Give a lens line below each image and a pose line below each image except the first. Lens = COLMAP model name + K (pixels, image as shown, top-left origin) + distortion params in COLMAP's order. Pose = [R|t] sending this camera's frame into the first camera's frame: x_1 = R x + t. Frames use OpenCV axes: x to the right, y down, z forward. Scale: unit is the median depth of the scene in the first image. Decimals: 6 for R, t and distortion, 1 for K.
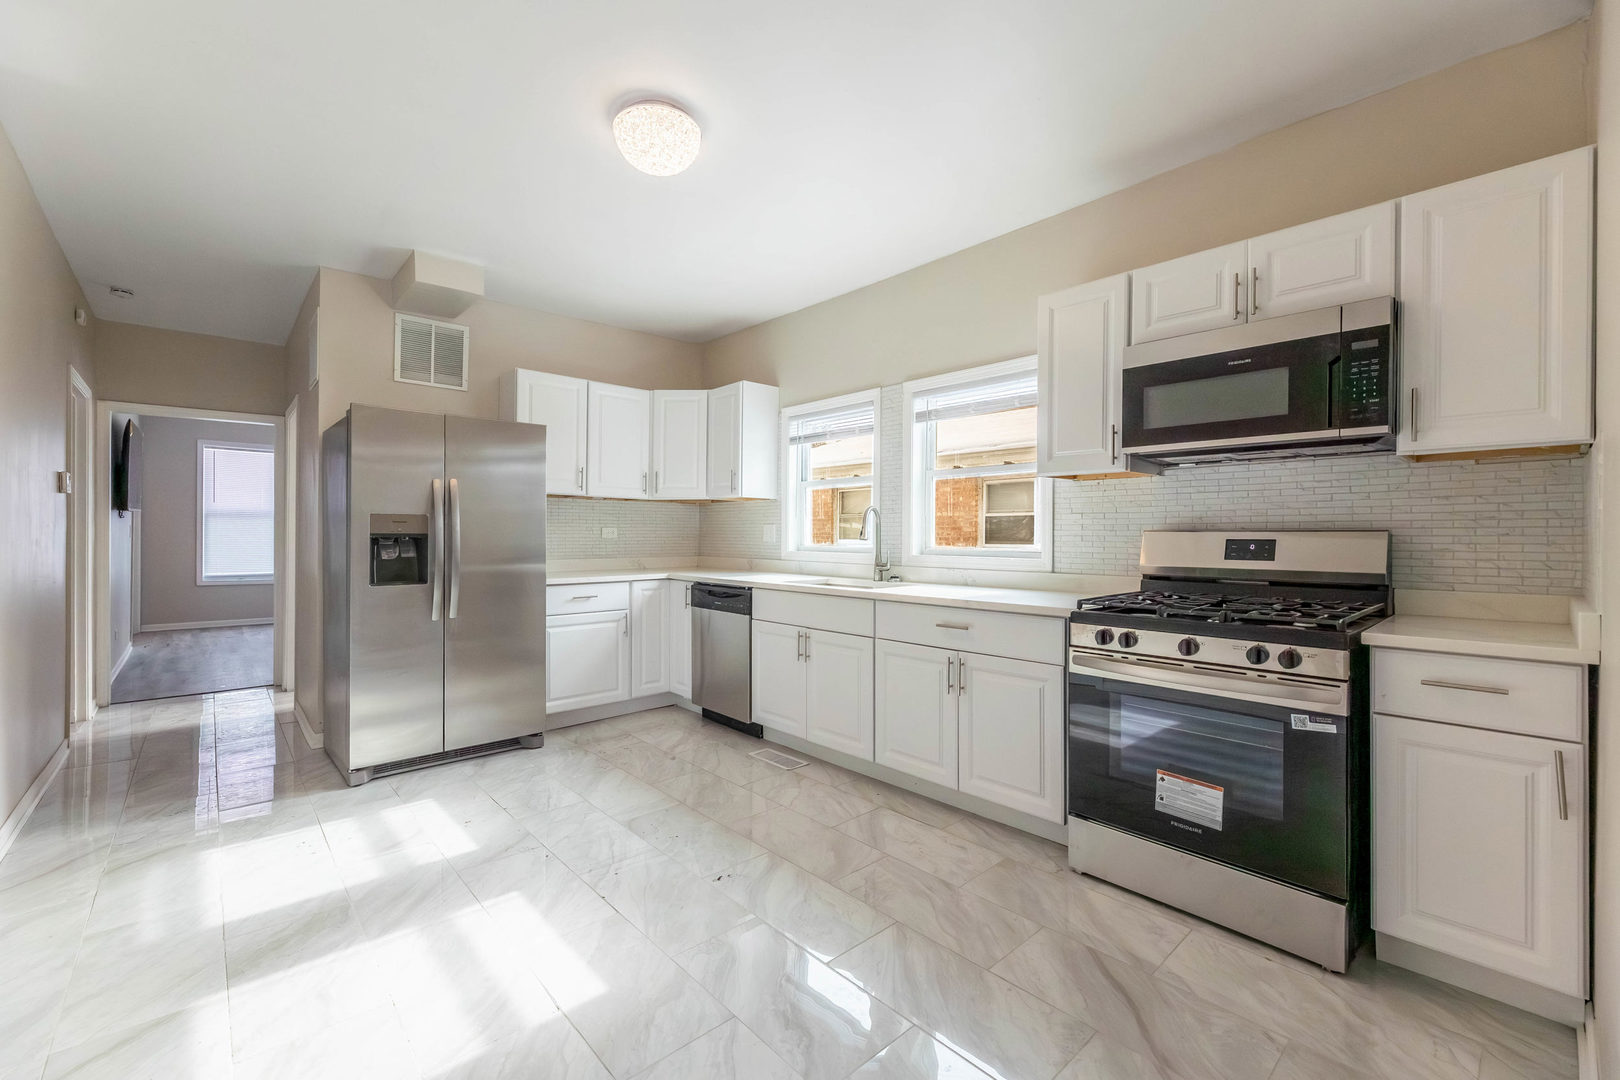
lens RADIAL K [[643.4, 0, 791.8], [0, 643.4, 536.2], [0, 0, 1]] dist [-0.001389, -0.000111]
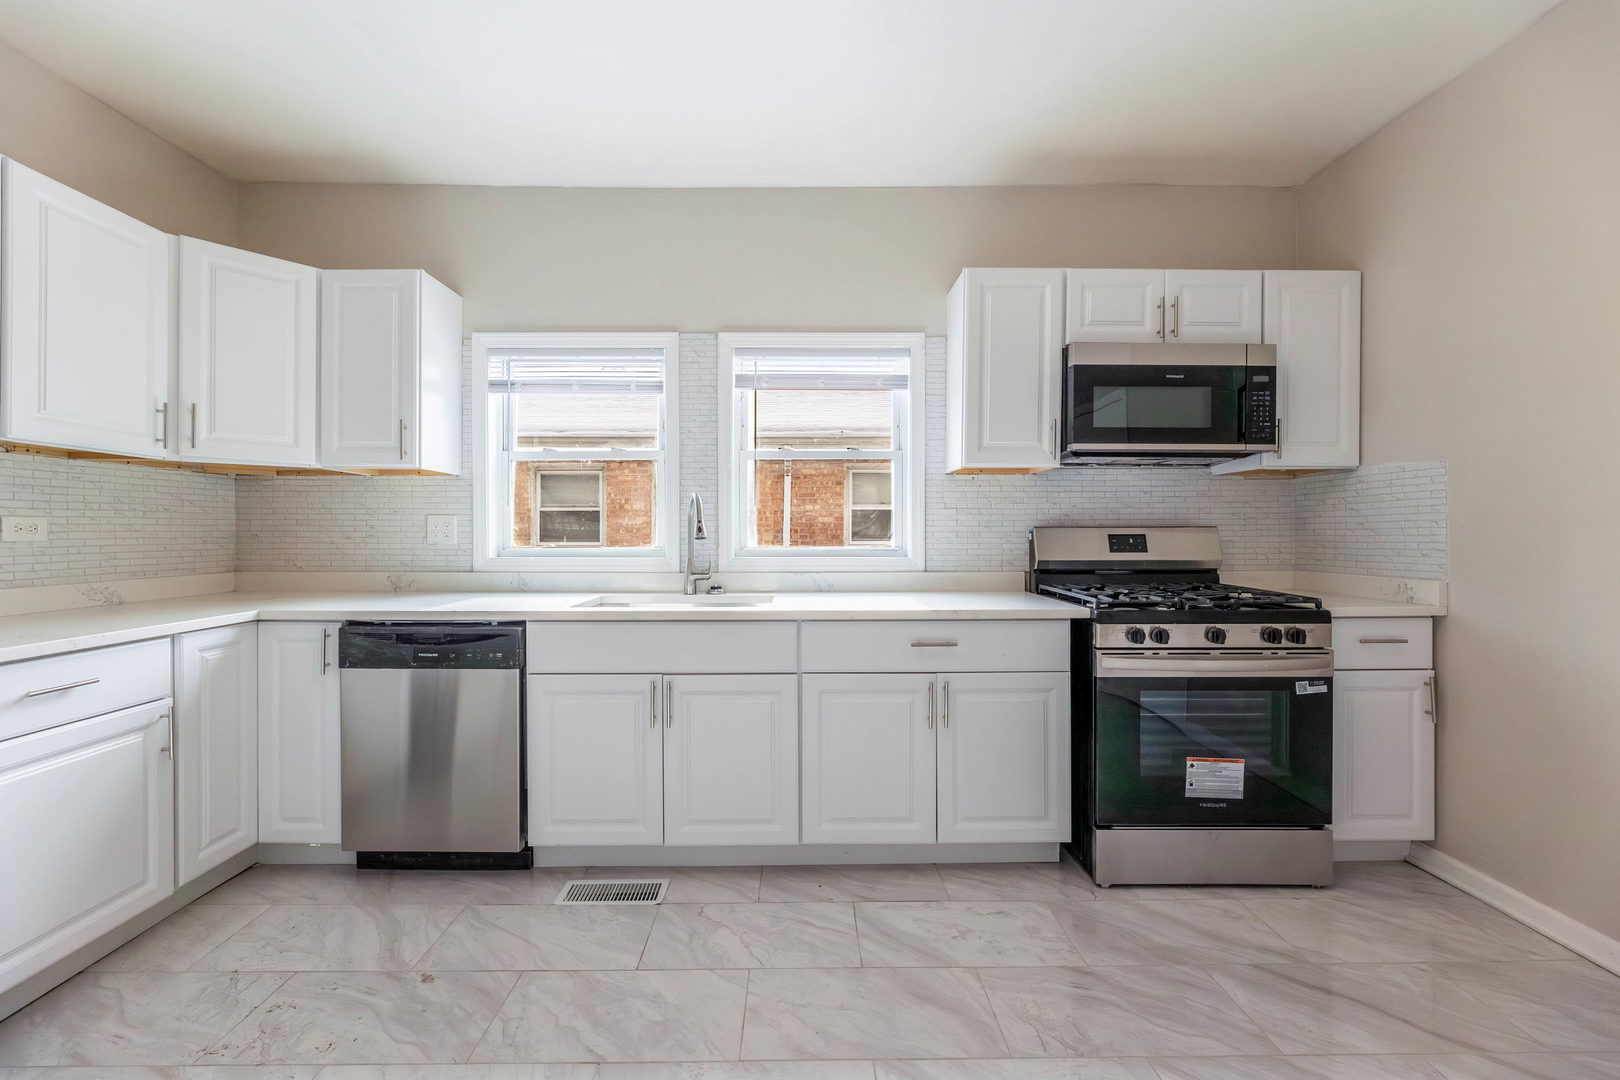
lens RADIAL K [[643.4, 0, 791.8], [0, 643.4, 536.2], [0, 0, 1]] dist [-0.001389, -0.000111]
pose [[0.673284, -0.008563, 0.739335, -0.417998], [0.004924, 0.999963, 0.007098, -0.002005], [-0.739368, -0.001139, 0.673301, 0.523623]]
